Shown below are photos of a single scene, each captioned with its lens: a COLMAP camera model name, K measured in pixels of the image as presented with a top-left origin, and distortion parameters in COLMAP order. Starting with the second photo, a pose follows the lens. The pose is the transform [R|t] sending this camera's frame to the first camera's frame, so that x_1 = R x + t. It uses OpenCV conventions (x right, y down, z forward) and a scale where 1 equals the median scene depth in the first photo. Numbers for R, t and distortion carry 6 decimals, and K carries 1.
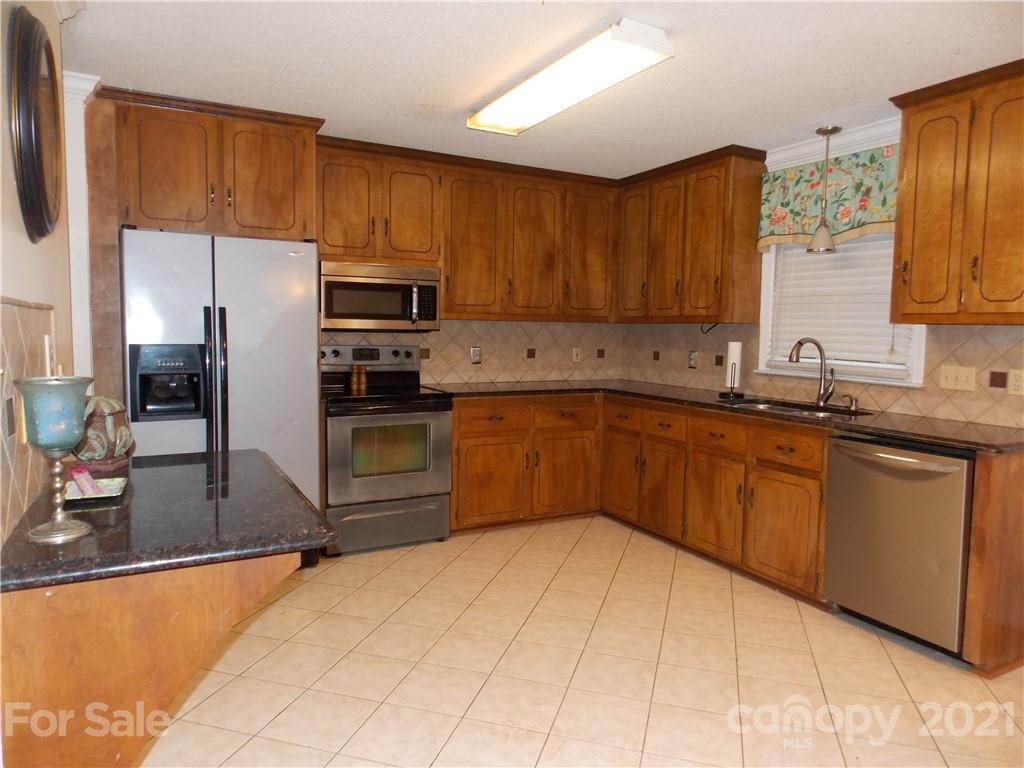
lens RADIAL K [[678.2, 0, 513.9], [0, 678.2, 384.8], [0, 0, 1]] dist [-0.010119, 0.001091]
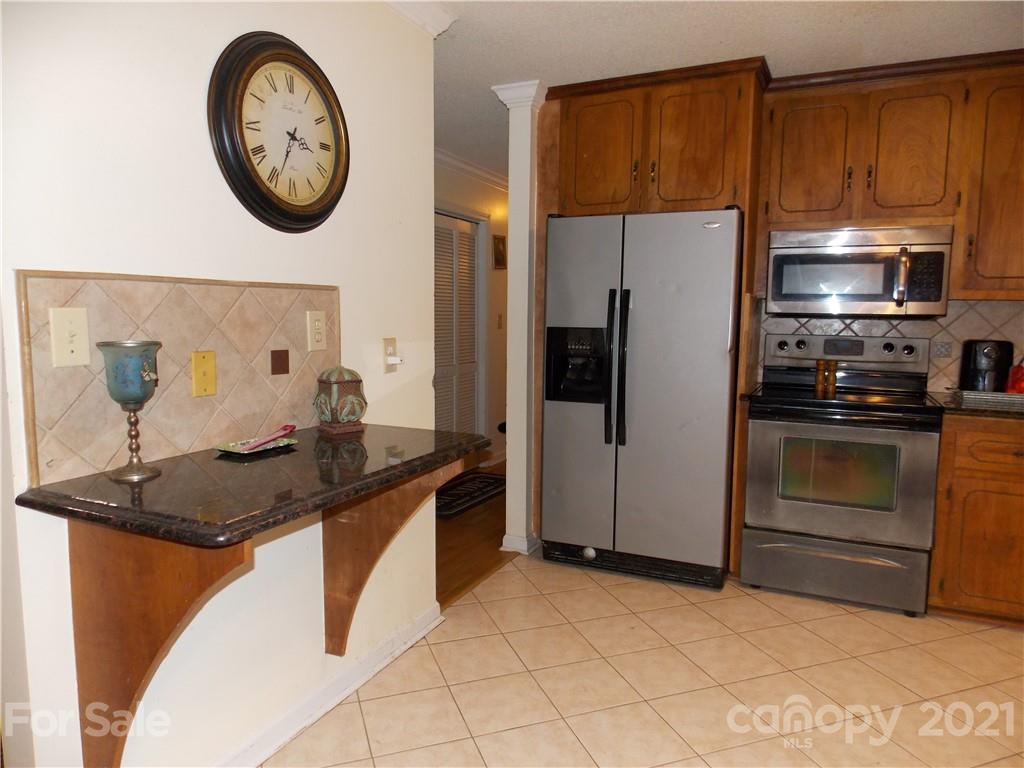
lens RADIAL K [[678.2, 0, 512.4], [0, 678.2, 381.1], [0, 0, 1]] dist [-0.010119, 0.001091]
pose [[0.582460, 0.073010, -0.809574, 0.207290], [-0.070640, 0.996737, 0.039066, -0.009943], [0.809784, 0.034434, 0.585717, 0.256849]]
